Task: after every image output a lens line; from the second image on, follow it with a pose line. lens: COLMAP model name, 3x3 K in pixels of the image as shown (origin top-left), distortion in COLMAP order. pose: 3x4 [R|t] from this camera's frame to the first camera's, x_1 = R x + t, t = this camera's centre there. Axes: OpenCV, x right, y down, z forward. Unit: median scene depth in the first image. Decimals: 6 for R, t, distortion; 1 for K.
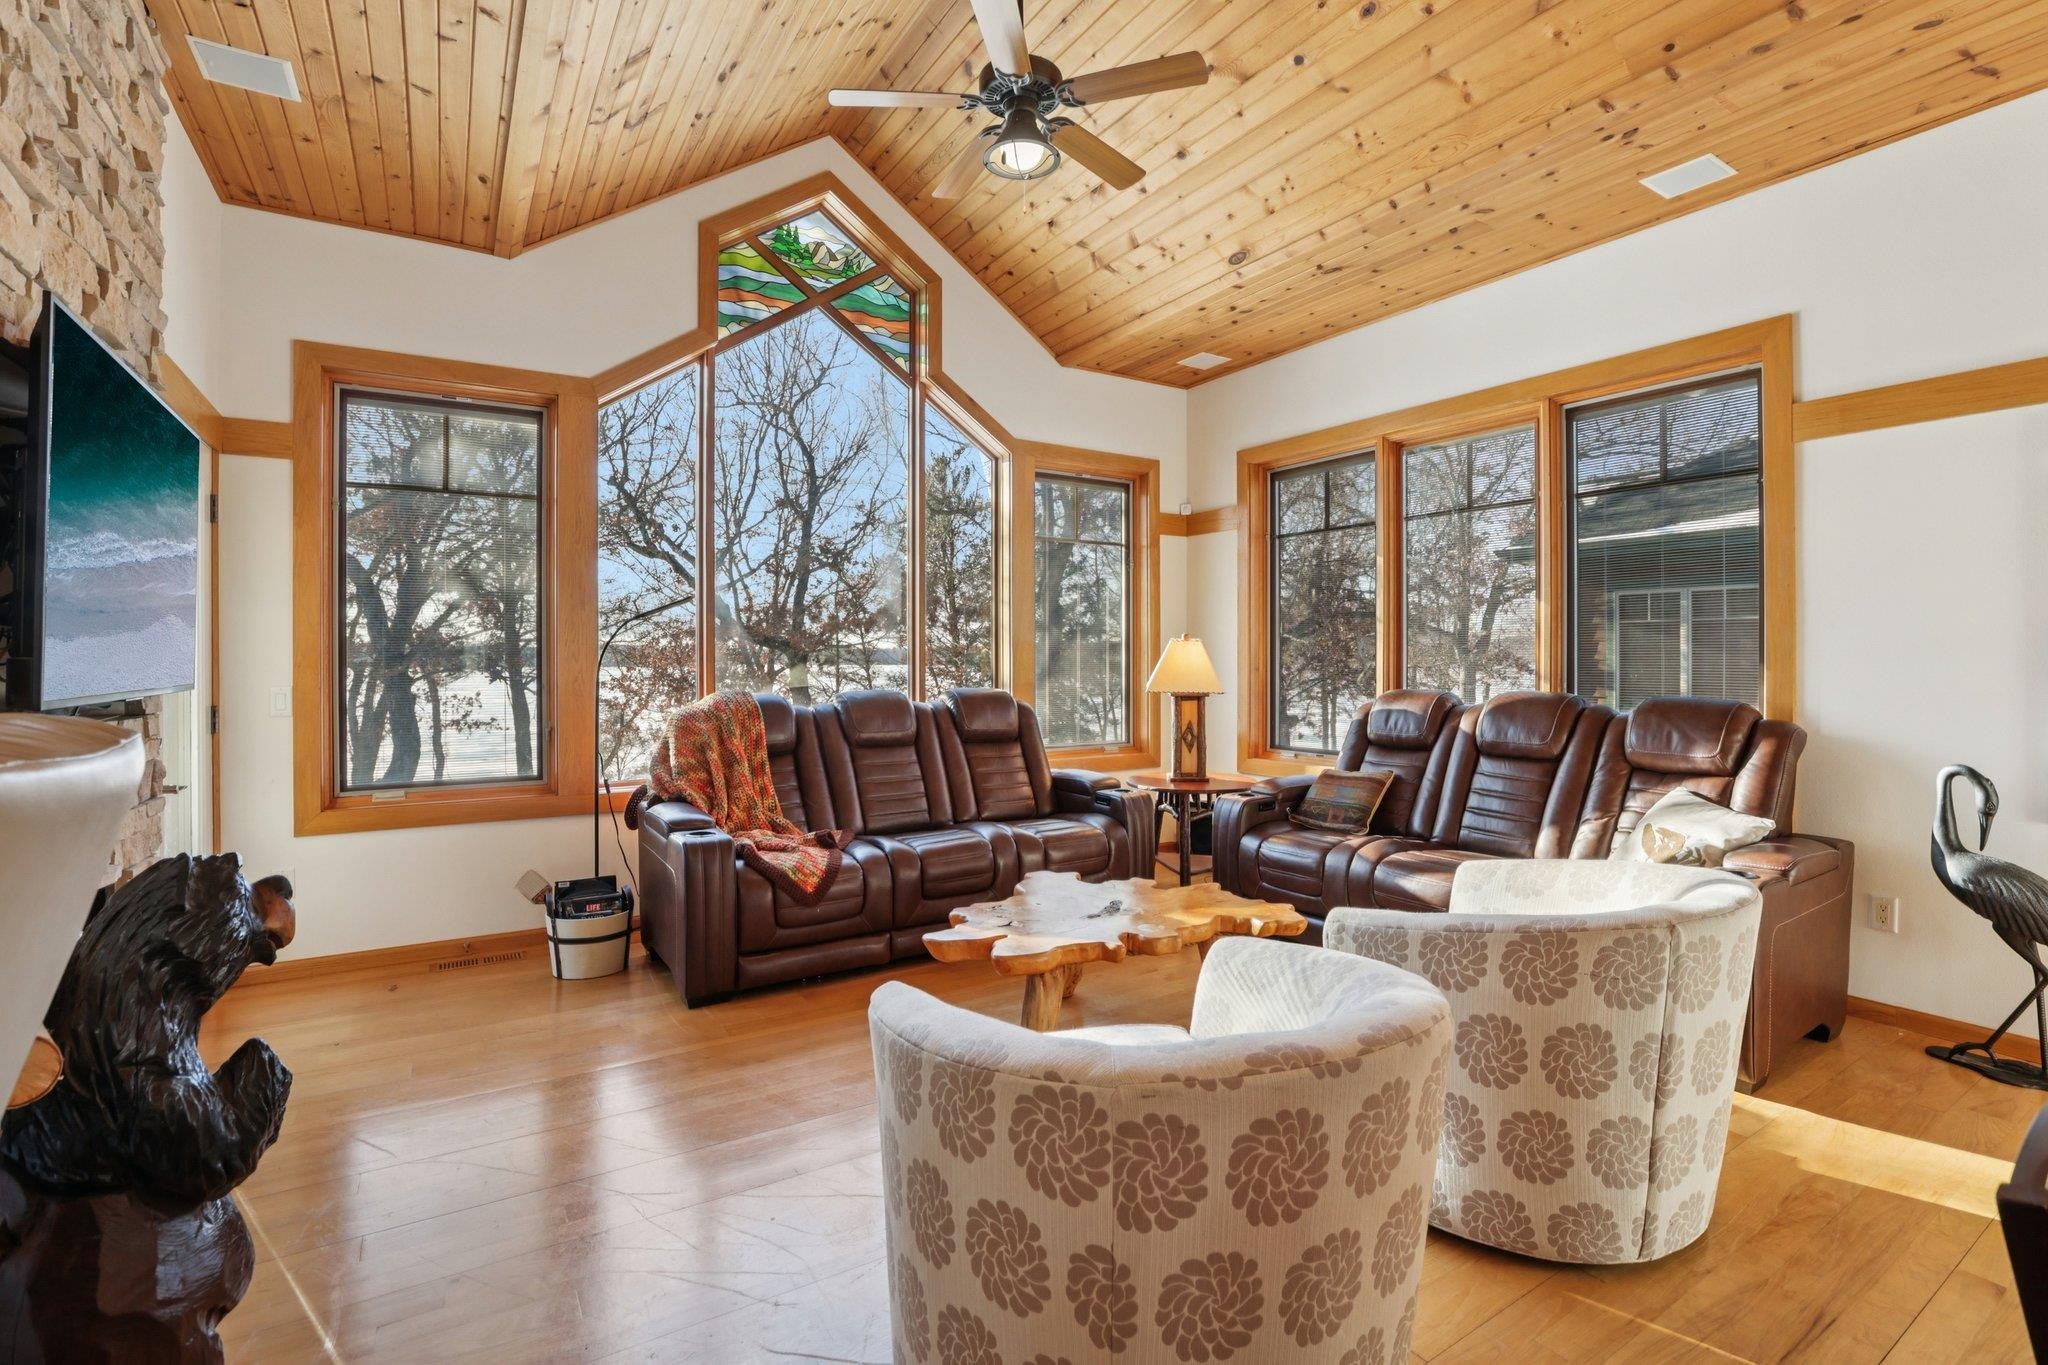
lens RADIAL K [[927.4, 0, 1033.8], [0, 927.4, 668.4], [0, 0, 1]] dist [-0.016467, 0.000066]
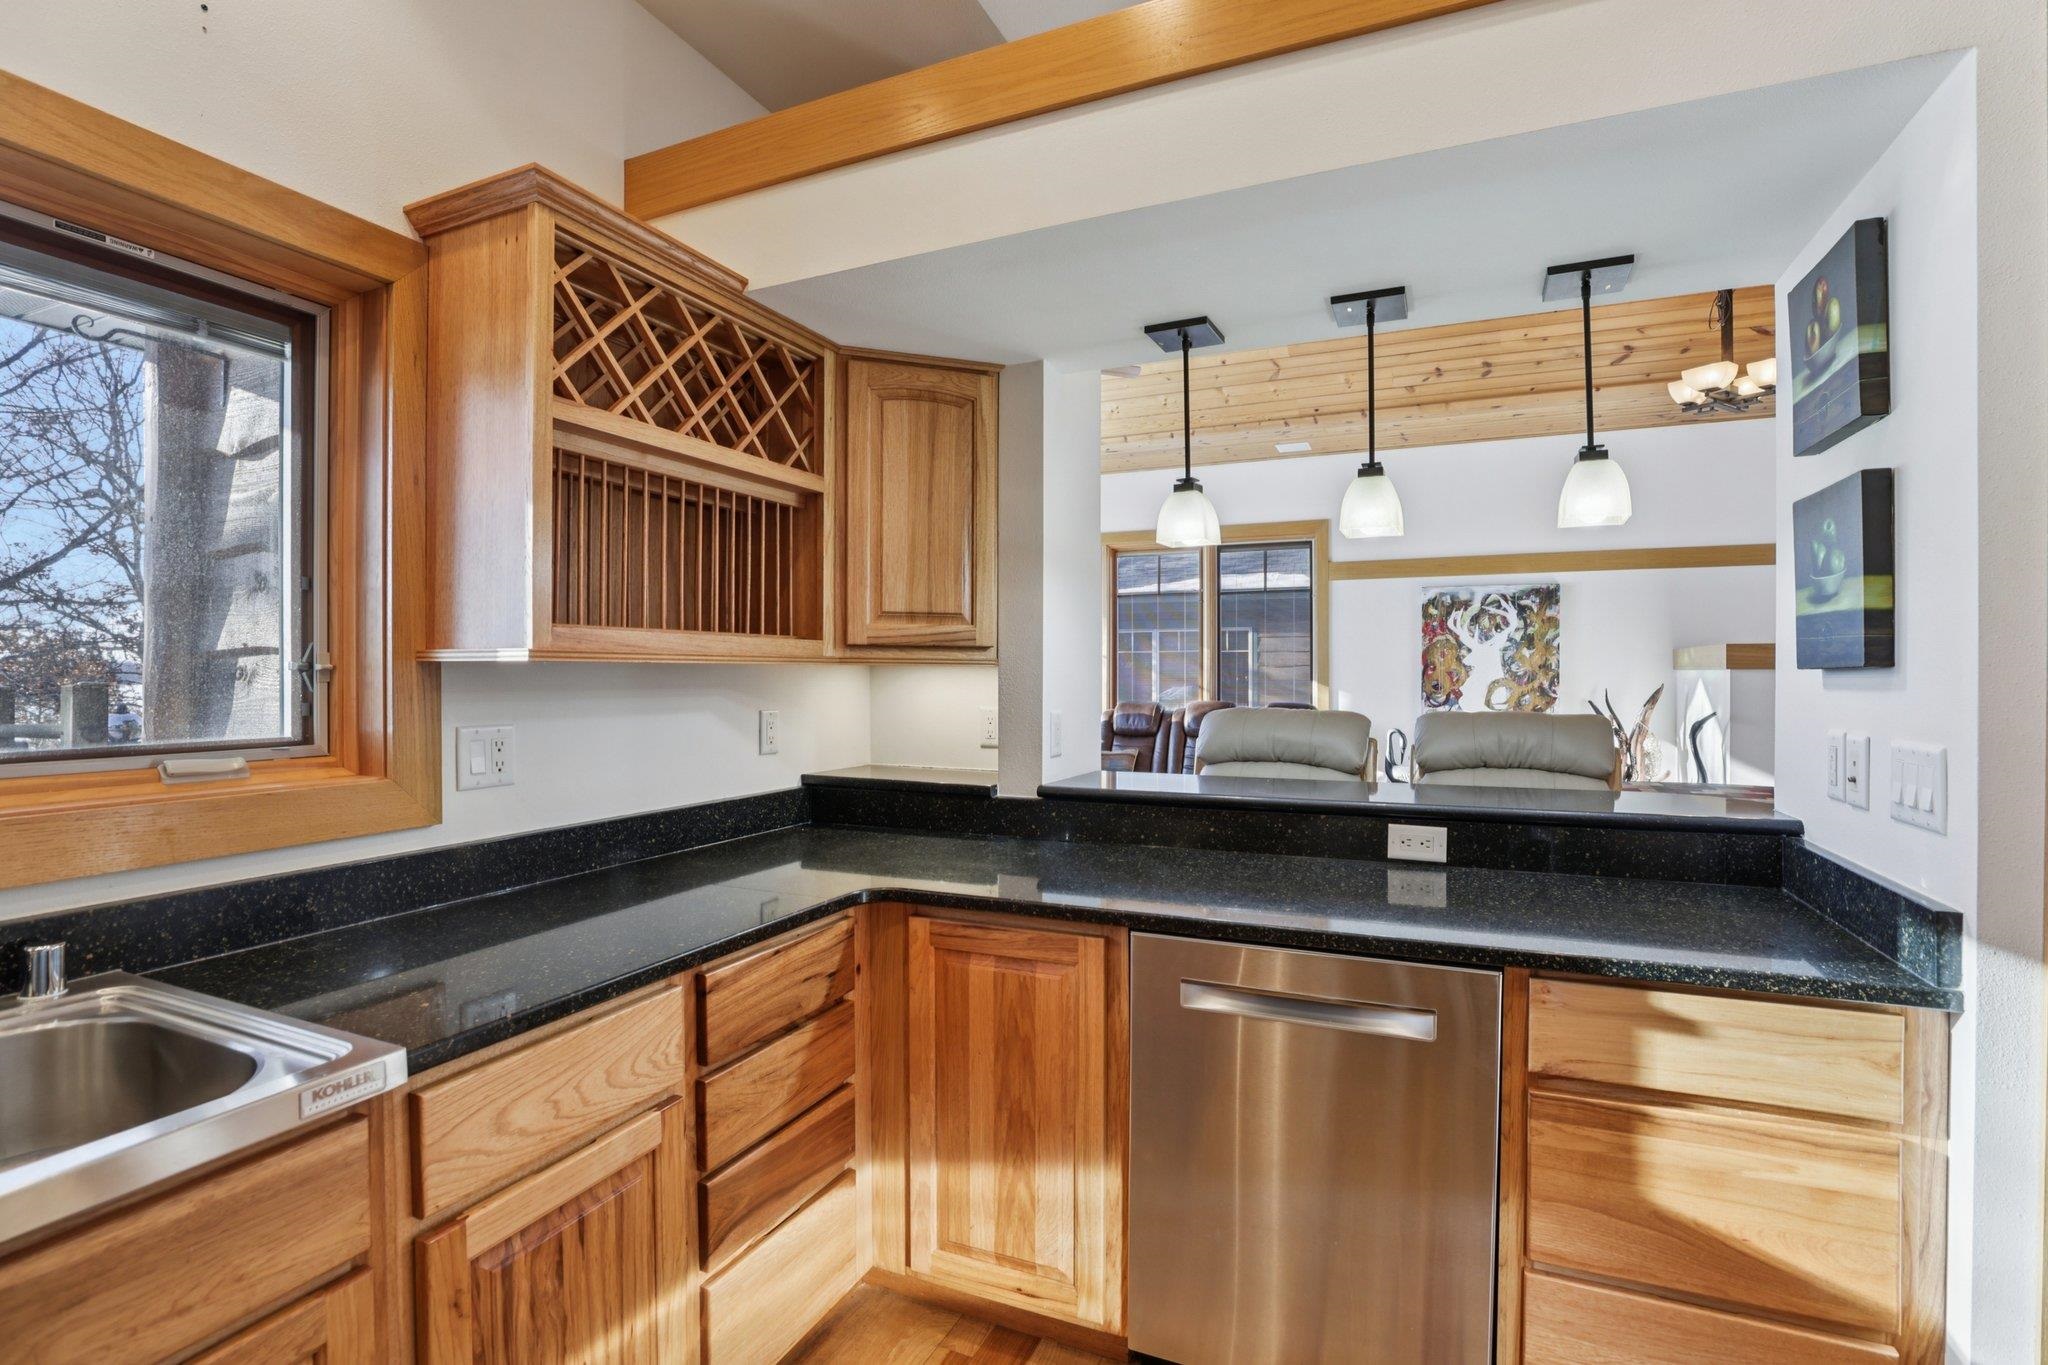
lens RADIAL K [[927.4, 0, 1033.8], [0, 927.4, 668.4], [0, 0, 1]] dist [-0.016467, 0.000066]
pose [[0.836494, 0.002379, 0.547971, -0.695646], [0.007035, 0.999862, -0.015080, -0.013279], [-0.547931, 0.016470, 0.836361, -0.311747]]
